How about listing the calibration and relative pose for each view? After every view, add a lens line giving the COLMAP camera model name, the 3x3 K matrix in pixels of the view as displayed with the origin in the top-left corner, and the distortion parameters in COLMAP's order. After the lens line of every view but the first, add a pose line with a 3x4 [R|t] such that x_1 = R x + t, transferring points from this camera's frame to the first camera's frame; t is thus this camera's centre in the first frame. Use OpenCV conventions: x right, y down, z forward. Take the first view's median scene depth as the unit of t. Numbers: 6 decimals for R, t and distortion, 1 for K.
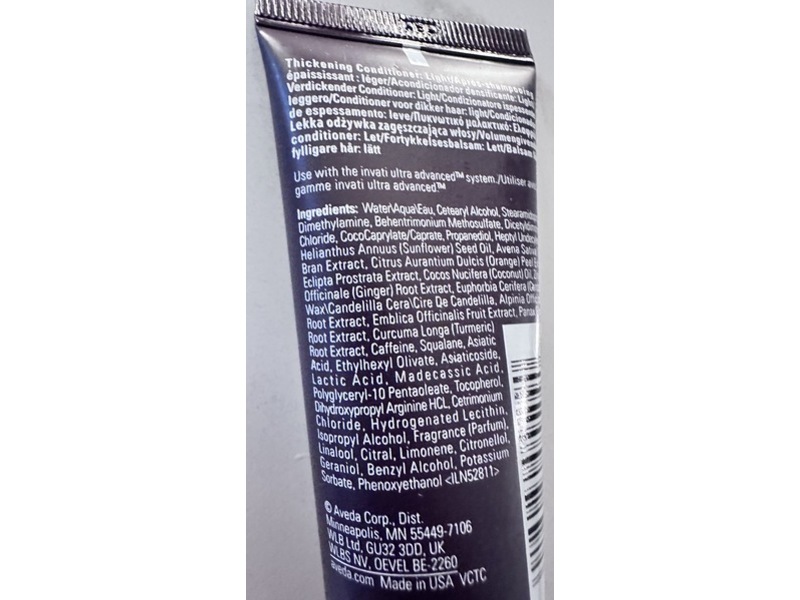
lens RADIAL K [[557.7, 0, 400.0], [0, 557.7, 300.0], [0, 0, 1]] dist [-0.004046, -0.000643]
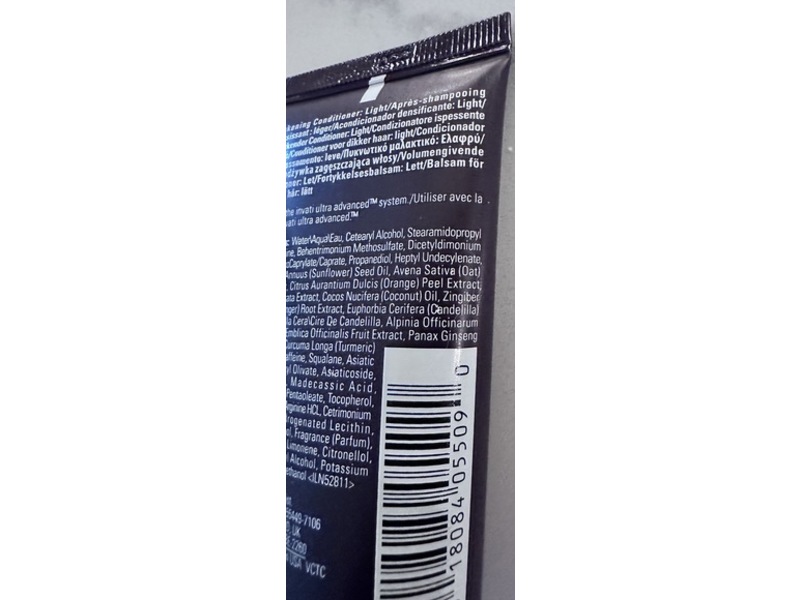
lens RADIAL K [[557.7, 0, 400.0], [0, 557.7, 300.0], [0, 0, 1]] dist [-0.004046, -0.000643]
pose [[0.619950, 0.028754, -0.784115, 1.006696], [-0.019394, 0.999585, 0.021322, -0.063685], [0.784402, 0.001988, 0.620250, 0.403686]]
